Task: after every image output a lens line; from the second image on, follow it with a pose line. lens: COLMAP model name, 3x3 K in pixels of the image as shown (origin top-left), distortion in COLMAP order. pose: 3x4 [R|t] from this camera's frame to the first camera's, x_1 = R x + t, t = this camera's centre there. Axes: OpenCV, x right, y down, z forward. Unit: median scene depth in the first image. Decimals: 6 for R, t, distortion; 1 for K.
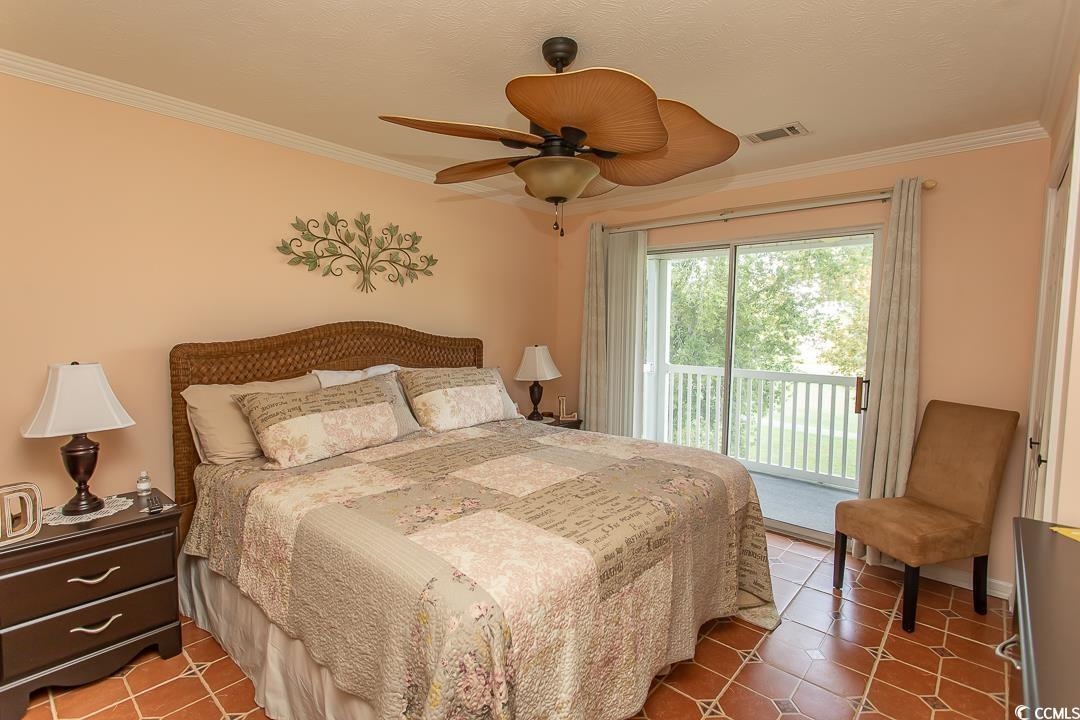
lens RADIAL K [[507.8, 0, 536.5], [0, 507.8, 356.3], [0, 0, 1]] dist [0.000998, 0.000805]
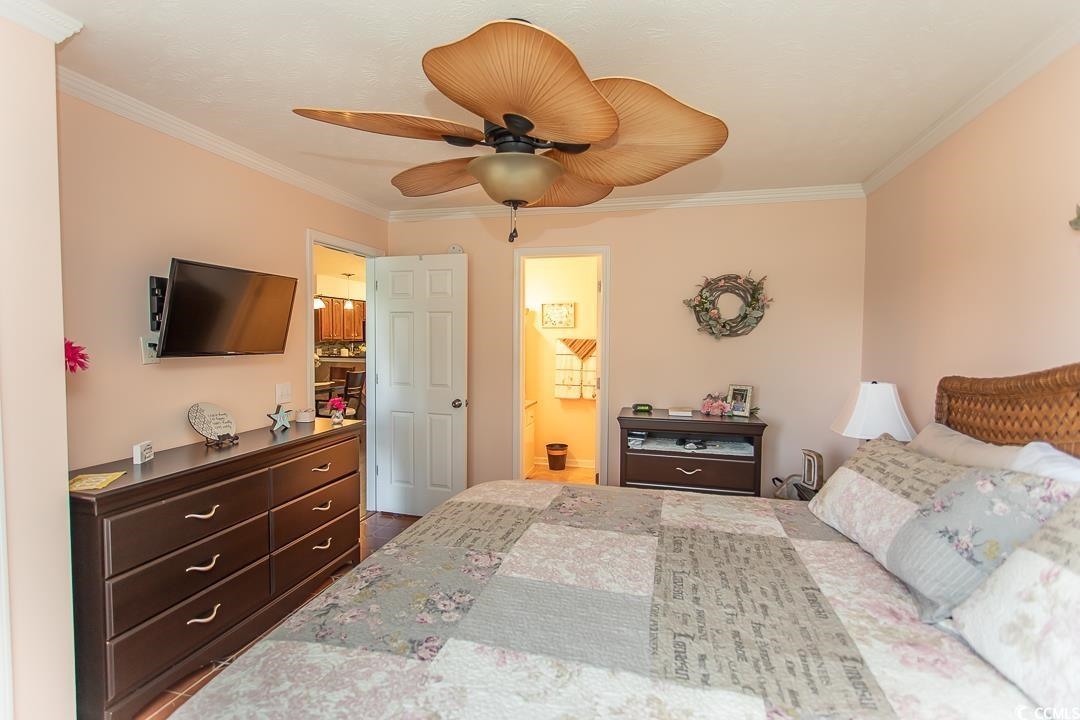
lens RADIAL K [[507.8, 0, 536.5], [0, 507.8, 356.3], [0, 0, 1]] dist [0.000998, 0.000805]
pose [[-0.885156, -0.001708, -0.465291, 0.393679], [-0.049864, 0.994583, 0.091207, -0.121629], [0.462615, 0.103934, -0.880446, 1.727666]]
